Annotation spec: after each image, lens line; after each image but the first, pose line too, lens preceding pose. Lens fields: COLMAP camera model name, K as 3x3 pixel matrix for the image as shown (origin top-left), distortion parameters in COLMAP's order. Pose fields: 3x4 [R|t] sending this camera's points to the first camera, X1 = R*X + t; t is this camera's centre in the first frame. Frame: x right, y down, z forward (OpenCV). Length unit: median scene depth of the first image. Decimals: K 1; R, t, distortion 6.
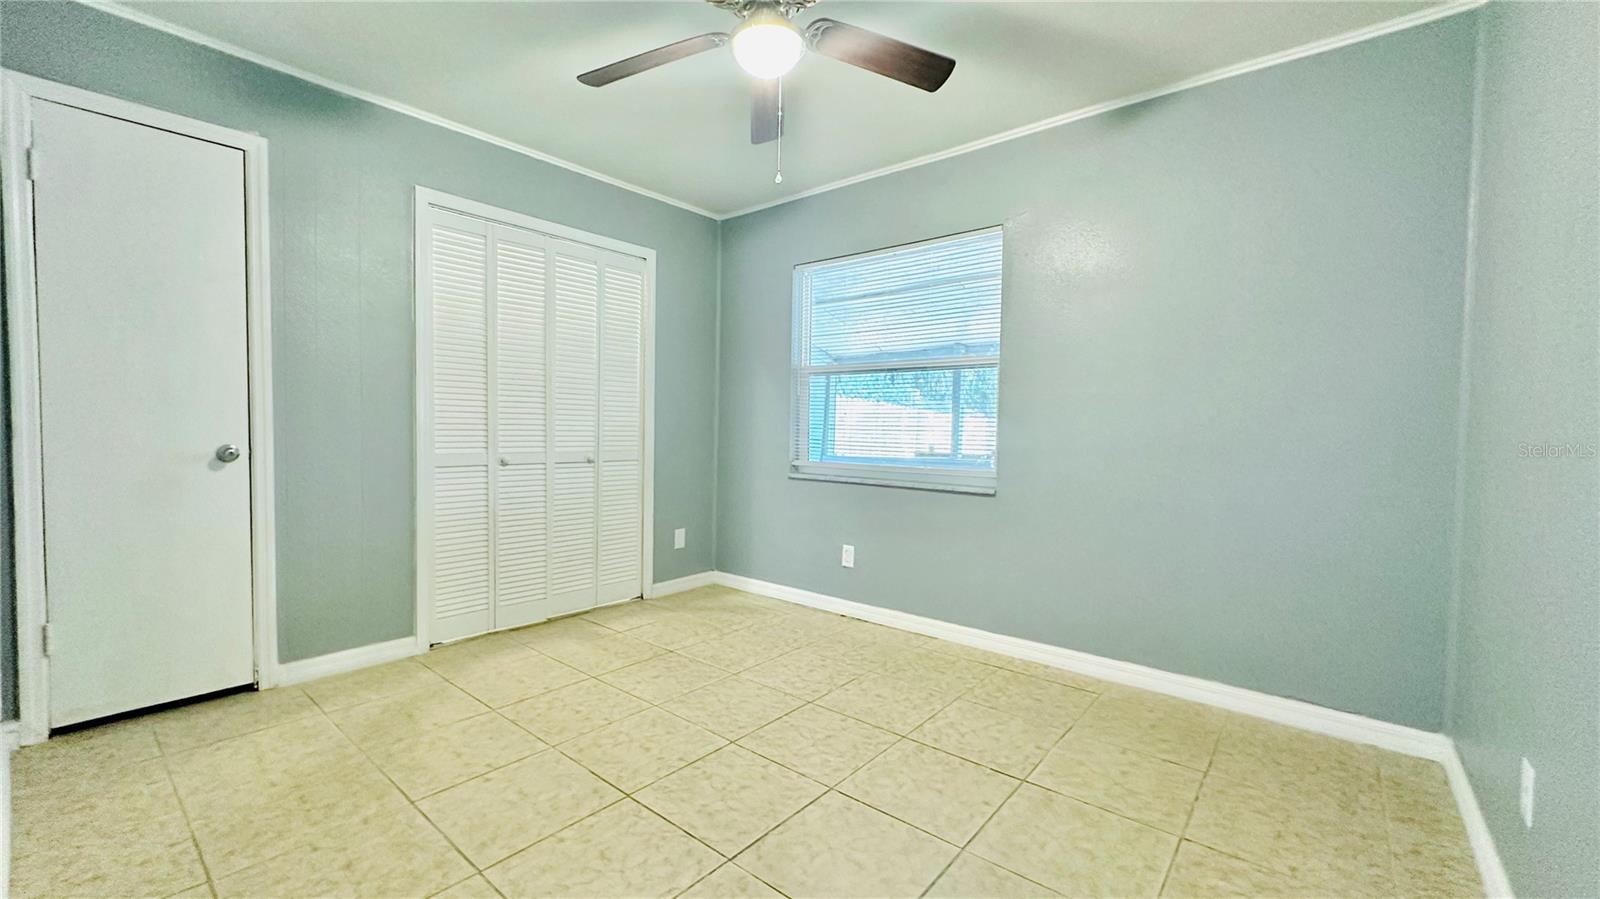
lens RADIAL K [[638.1, 0, 799.5], [0, 638.1, 445.5], [0, 0, 1]] dist [-0.003110, -0.000260]
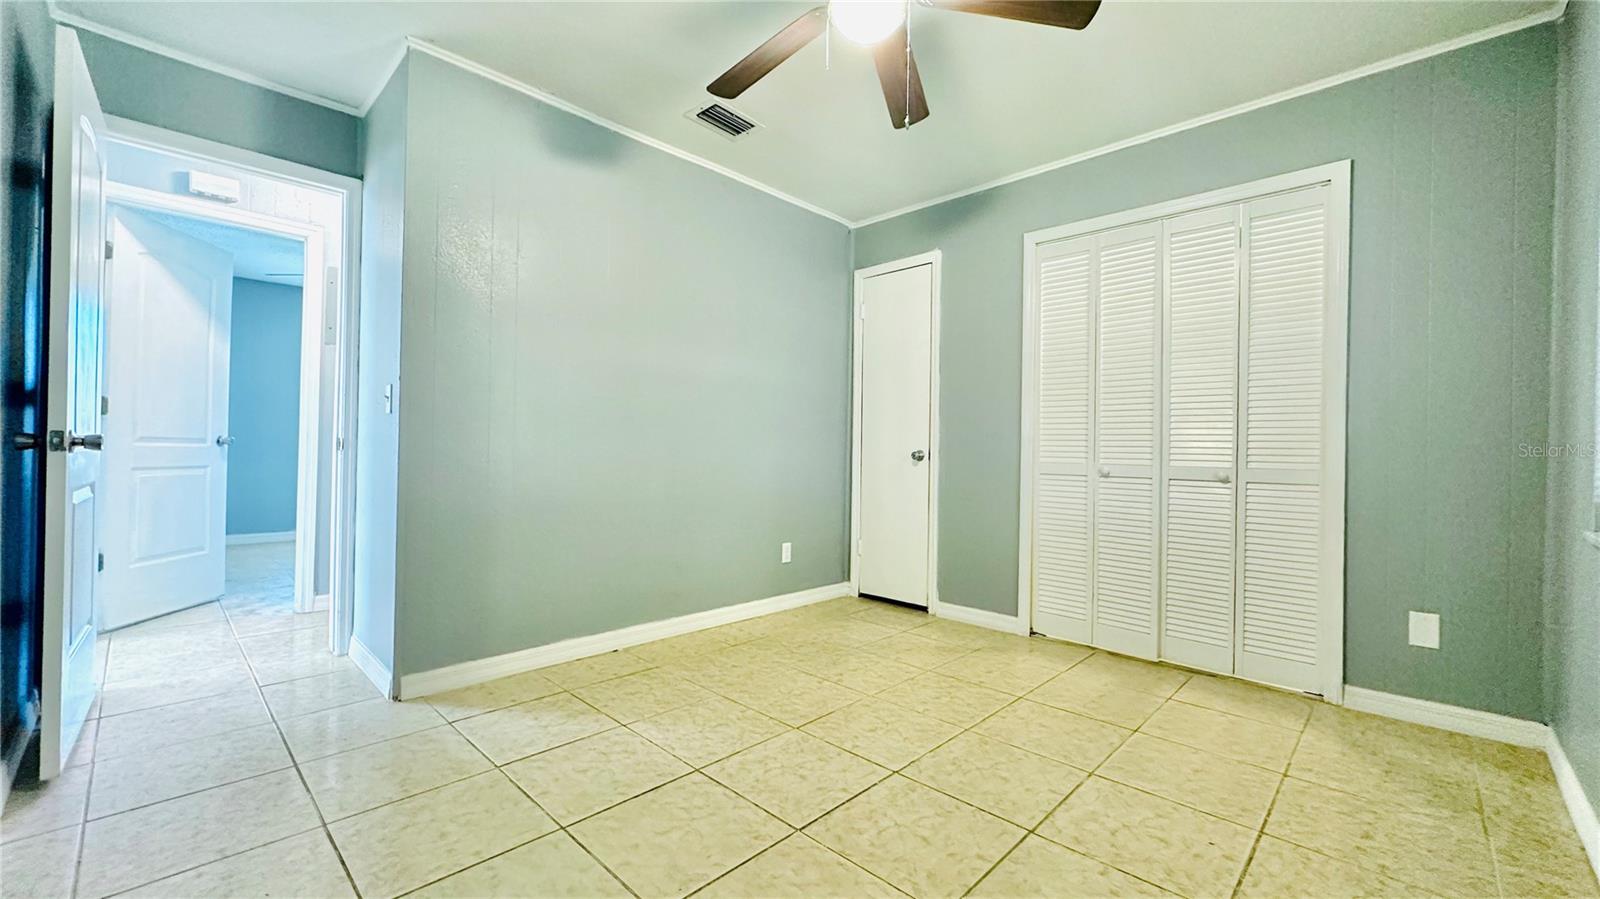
lens RADIAL K [[638.1, 0, 798.7], [0, 638.1, 442.5], [0, 0, 1]] dist [-0.003110, -0.000260]
pose [[-0.073995, -0.026474, -0.996907, 0.650309], [-0.046887, 0.998634, -0.023040, 0.028048], [0.996156, 0.045038, -0.075135, 0.740828]]
